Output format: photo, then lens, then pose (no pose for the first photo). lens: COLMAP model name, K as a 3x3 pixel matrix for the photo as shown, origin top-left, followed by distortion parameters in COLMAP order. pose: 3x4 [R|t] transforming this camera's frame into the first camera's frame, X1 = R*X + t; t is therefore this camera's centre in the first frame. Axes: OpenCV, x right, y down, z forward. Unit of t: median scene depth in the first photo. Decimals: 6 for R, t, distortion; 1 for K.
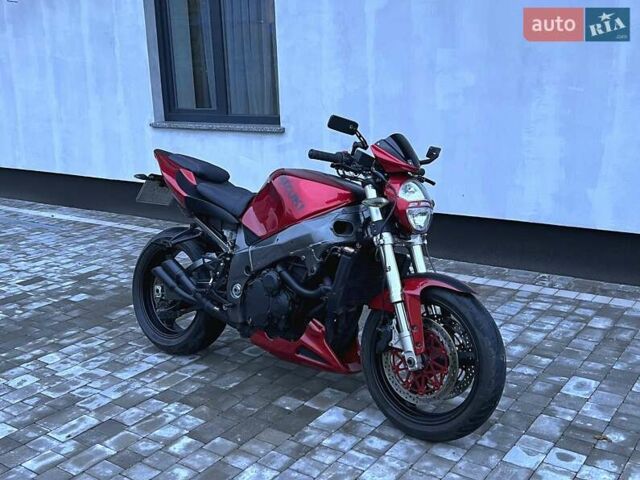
lens RADIAL K [[687.4, 0, 318.4], [0, 687.4, 244.9], [0, 0, 1]] dist [0.039093, 0.000000]
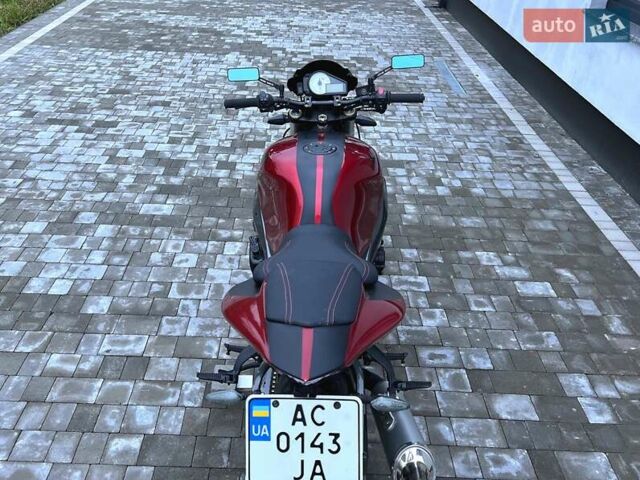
lens RADIAL K [[566.9, 0, 299.6], [0, 566.9, 202.7], [0, 0, 1]] dist [0.080416, -0.110642]
pose [[0.582010, 0.465875, -0.666502, 0.239281], [-0.268305, 0.883739, 0.383428, -0.282895], [0.767644, -0.044333, 0.639341, 0.583525]]
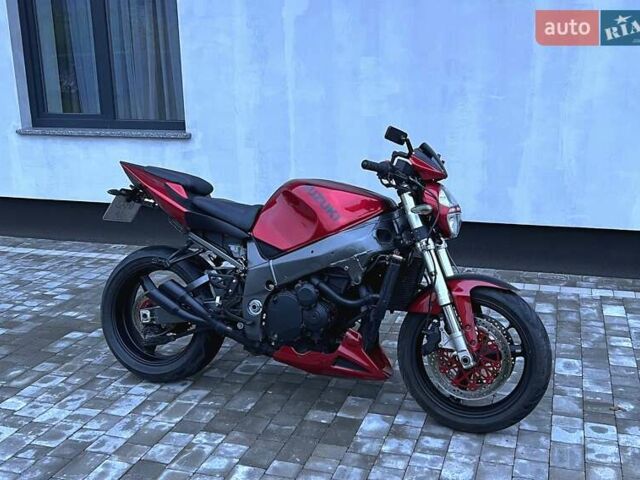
lens RADIAL K [[710.2, 0, 324.2], [0, 710.2, 232.9], [0, 0, 1]] dist [0.040783, 0.000000]
pose [[0.951362, -0.054820, 0.303159, -0.304287], [0.061044, 0.998073, -0.011086, -0.019206], [-0.301967, 0.029053, 0.952876, 0.017674]]
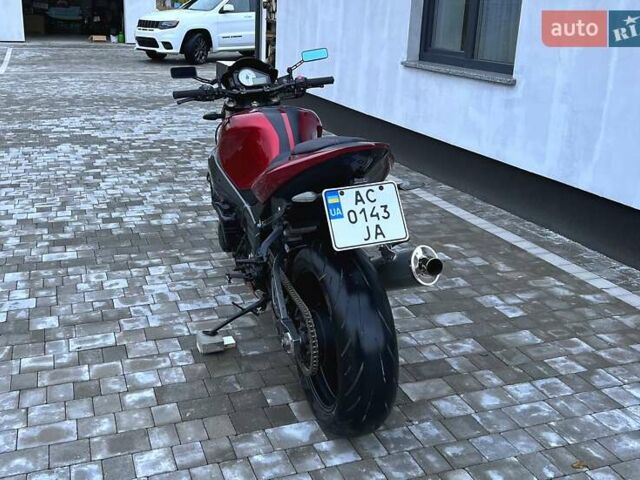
lens RADIAL K [[675.1, 0, 289.4], [0, 675.1, 192.4], [0, 0, 1]] dist [0.044374, 0.000000]
pose [[0.817140, 0.205398, -0.538603, 0.338774], [-0.195936, 0.977699, 0.075585, -0.076118], [0.542117, 0.043768, 0.839163, 0.265351]]
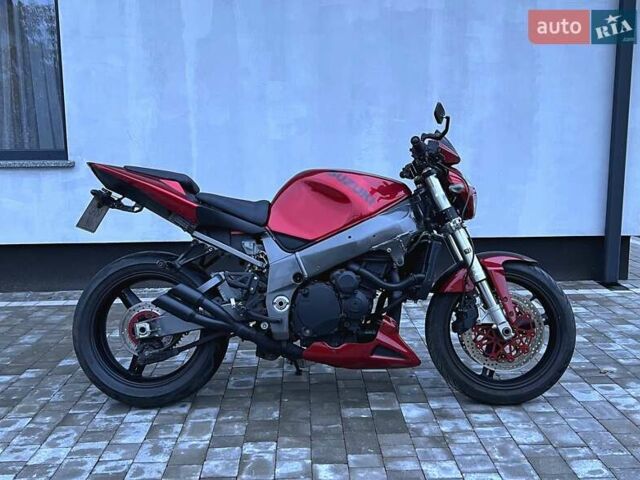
lens RADIAL K [[687.4, 0, 315.4], [0, 687.4, 248.8], [0, 0, 1]] dist [0.039093, 0.000000]
pose [[0.790364, -0.071015, 0.608508, -0.590669], [0.133667, 0.989319, -0.058156, 0.049976], [-0.597878, 0.127302, 0.791414, 0.235793]]
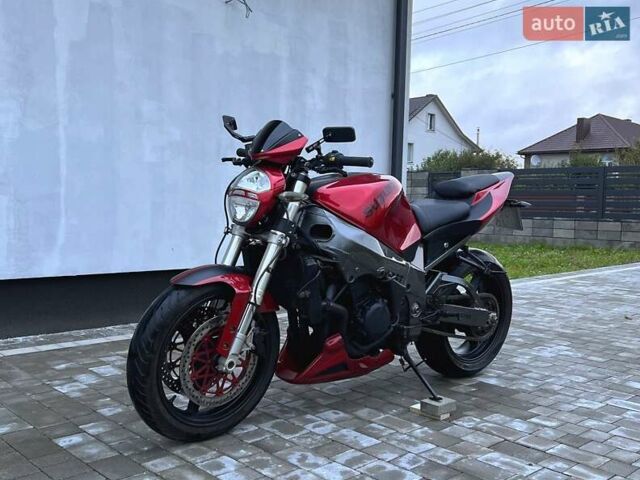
lens RADIAL K [[675.1, 0, 324.2], [0, 675.1, 258.0], [0, 0, 1]] dist [0.044374, 0.000000]
pose [[0.171462, -0.037509, 0.984476, -1.028947], [0.214959, 0.976623, -0.000228, -0.016952], [-0.961454, 0.211661, 0.175517, 0.894650]]
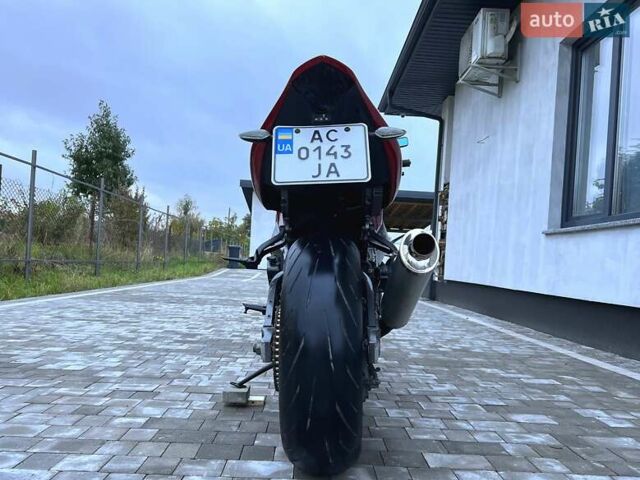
lens RADIAL K [[552.7, 0, 317.3], [0, 552.7, 260.2], [0, 0, 1]] dist [0.034136, -0.023327]
pose [[0.598568, 0.067226, -0.798246, 0.401237], [-0.270128, 0.955048, -0.122125, 0.097943], [0.754153, 0.288729, 0.589821, 0.583548]]
